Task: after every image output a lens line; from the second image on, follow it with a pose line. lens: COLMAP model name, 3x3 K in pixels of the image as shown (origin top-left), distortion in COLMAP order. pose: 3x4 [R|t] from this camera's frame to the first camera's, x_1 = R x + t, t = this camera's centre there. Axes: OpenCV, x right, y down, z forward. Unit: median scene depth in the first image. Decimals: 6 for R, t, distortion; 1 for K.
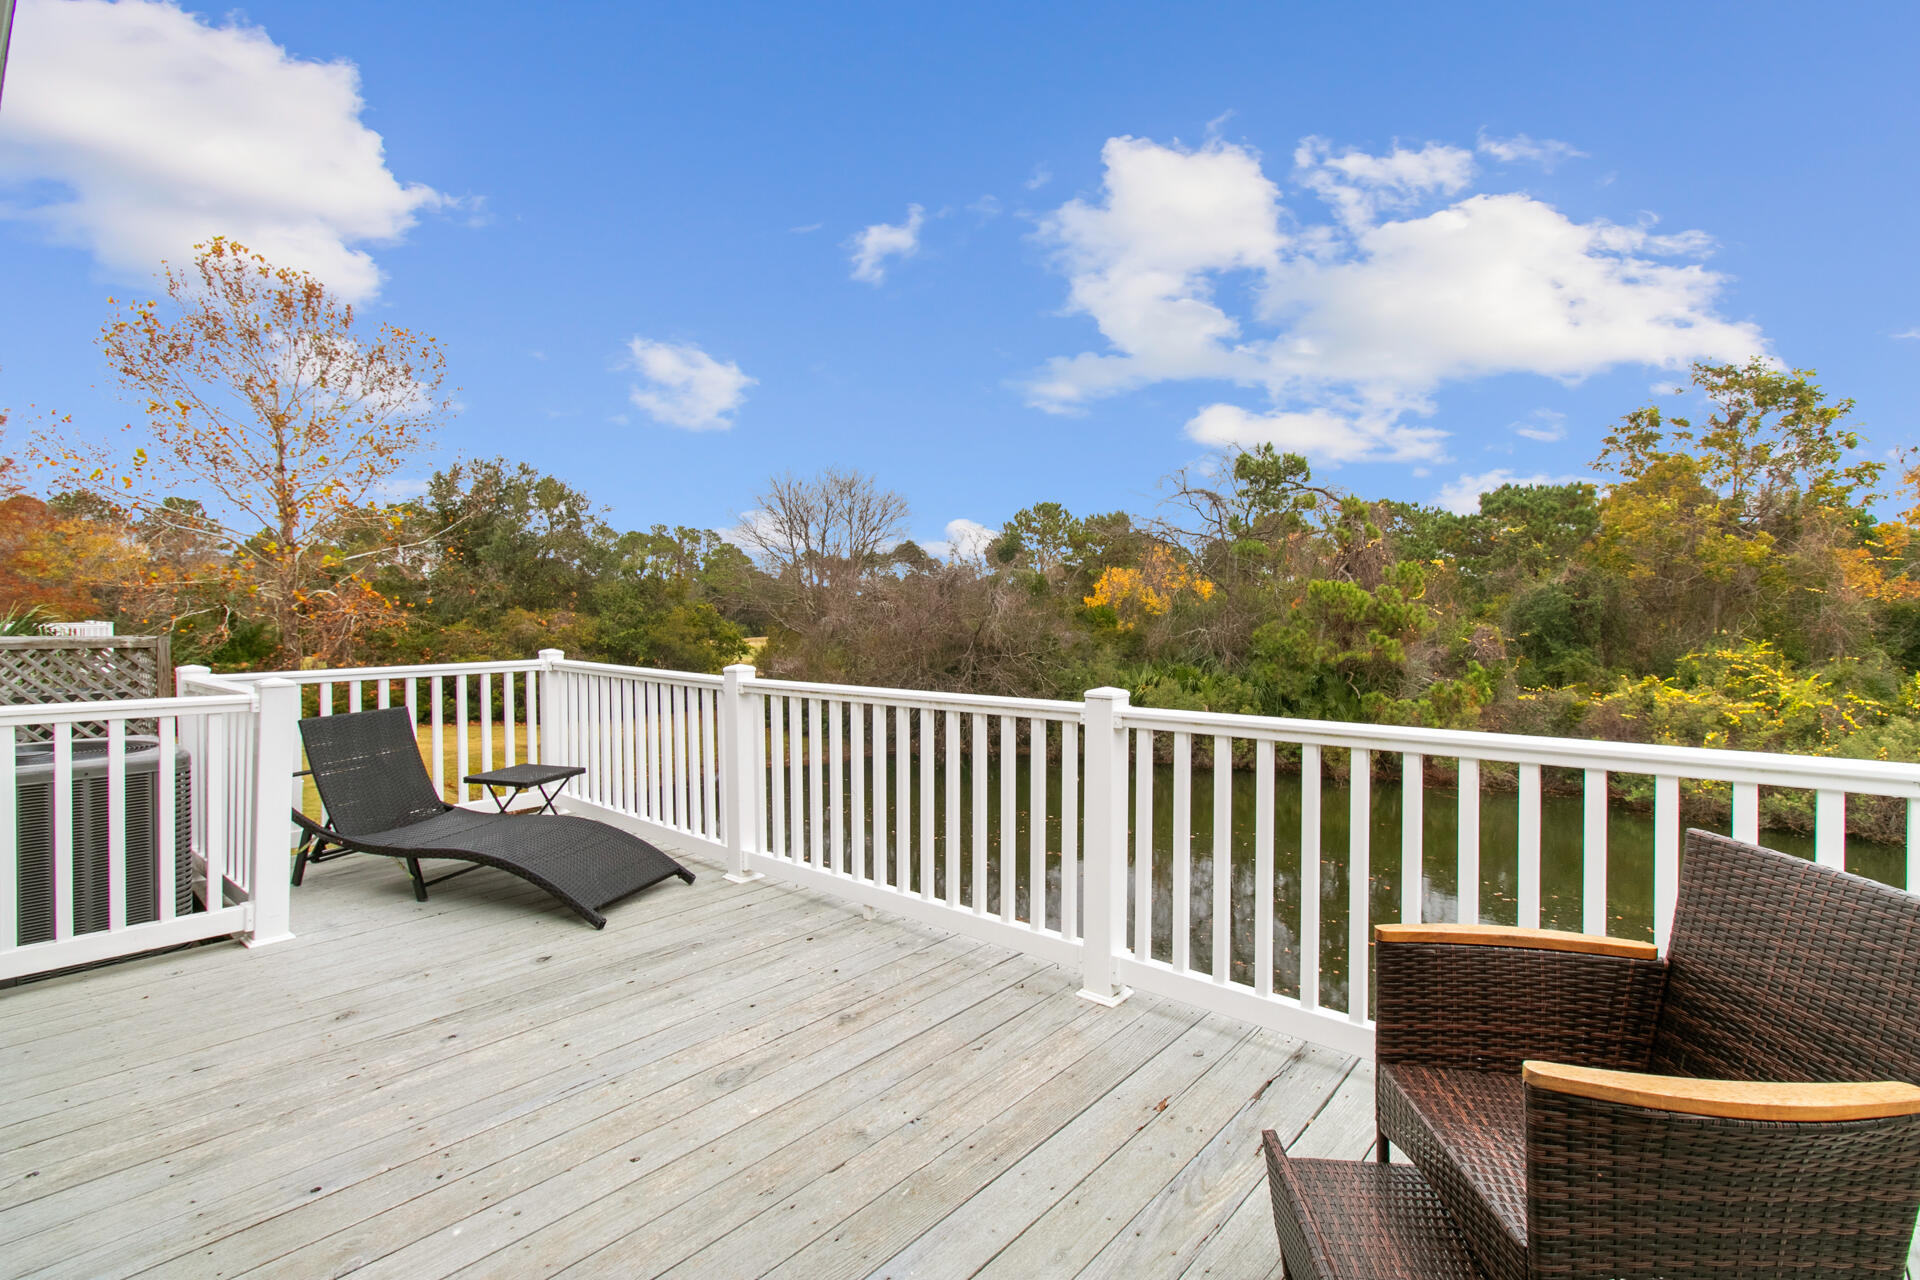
lens RADIAL K [[923.6, 0, 963.5], [0, 923.6, 615.7], [0, 0, 1]] dist [0.000153, 0.000777]
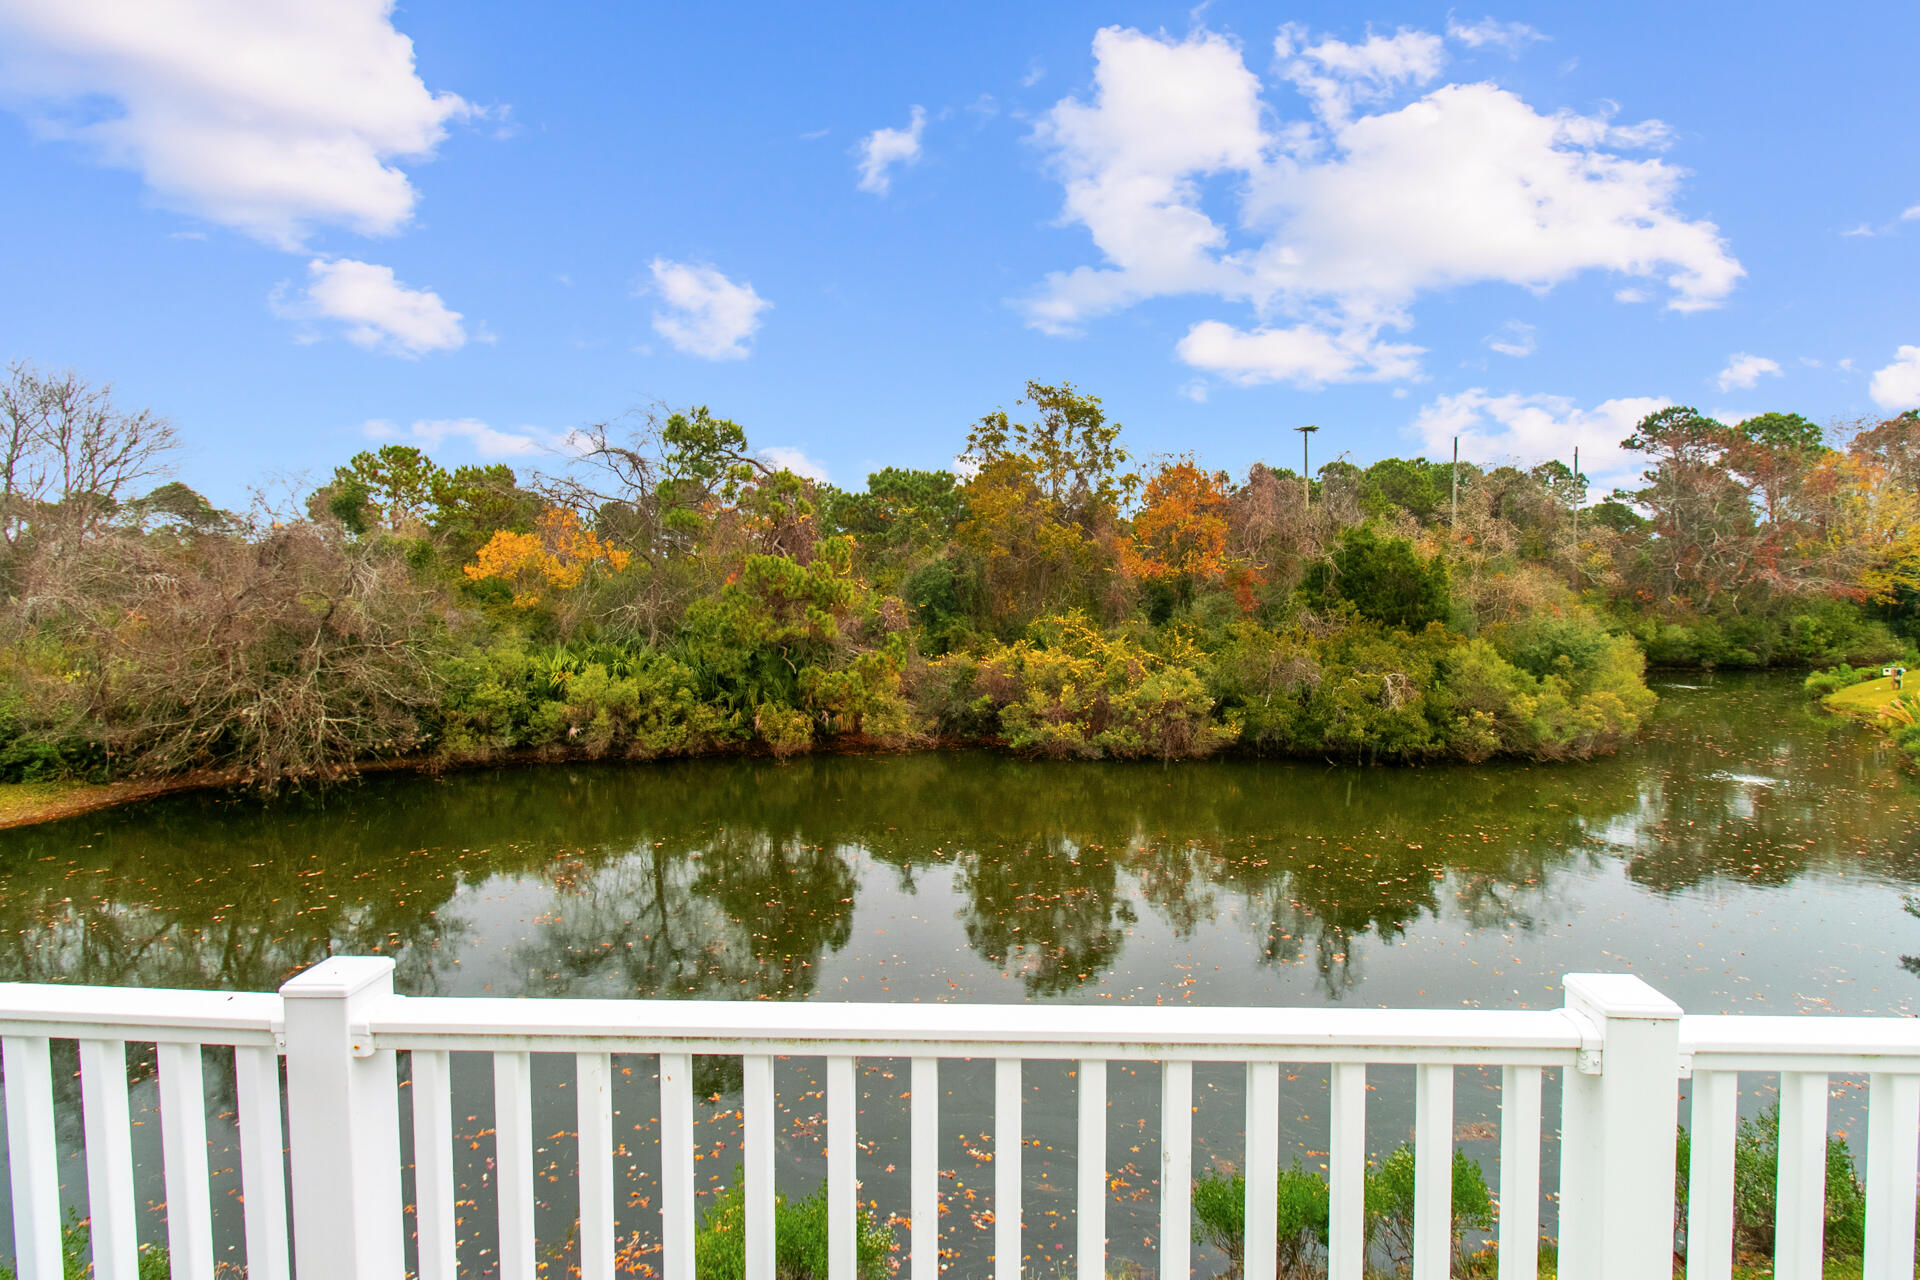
lens RADIAL K [[923.6, 0, 963.5], [0, 923.6, 615.7], [0, 0, 1]] dist [0.000153, 0.000777]
pose [[0.780411, -0.025220, 0.624758, -0.049602], [-0.001294, 0.999119, 0.041949, -0.013822], [-0.625266, -0.033546, 0.779690, 0.090854]]
